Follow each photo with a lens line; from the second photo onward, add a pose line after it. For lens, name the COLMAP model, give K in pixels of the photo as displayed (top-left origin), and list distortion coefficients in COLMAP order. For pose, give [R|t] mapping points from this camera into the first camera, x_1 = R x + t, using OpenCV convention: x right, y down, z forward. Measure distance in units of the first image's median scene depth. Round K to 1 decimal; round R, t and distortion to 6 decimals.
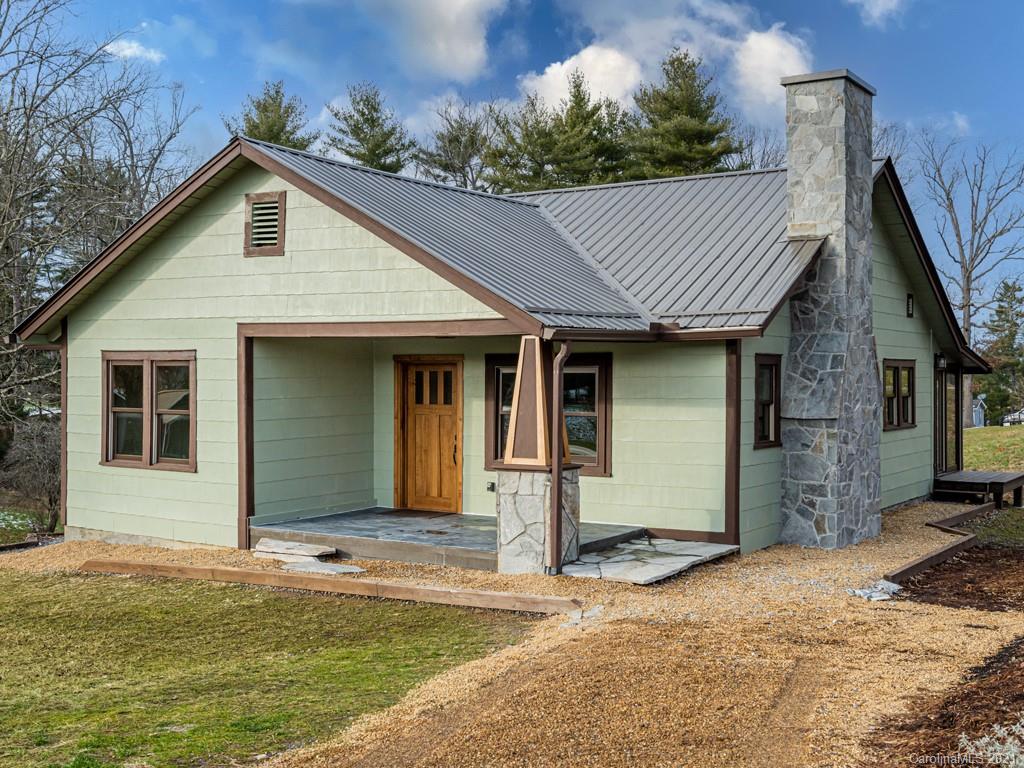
lens RADIAL K [[832.8, 0, 512.2], [0, 832.8, 384.4], [0, 0, 1]] dist [0.001369, 0.004620]
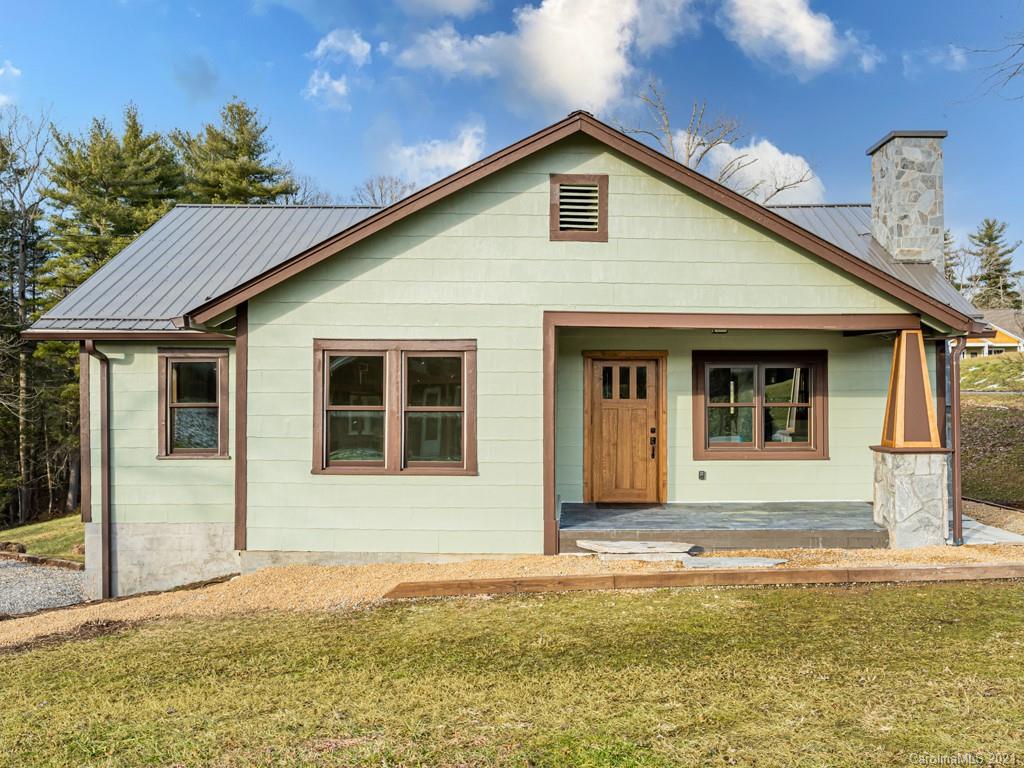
lens RADIAL K [[732.4, 0, 511.9], [0, 732.4, 381.5], [0, 0, 1]] dist [-0.002228, 0.003973]
pose [[0.911096, -0.000645, 0.412193, -0.665133], [0.005378, 0.999932, -0.010324, 0.012474], [-0.412159, 0.011623, 0.911038, 0.259194]]
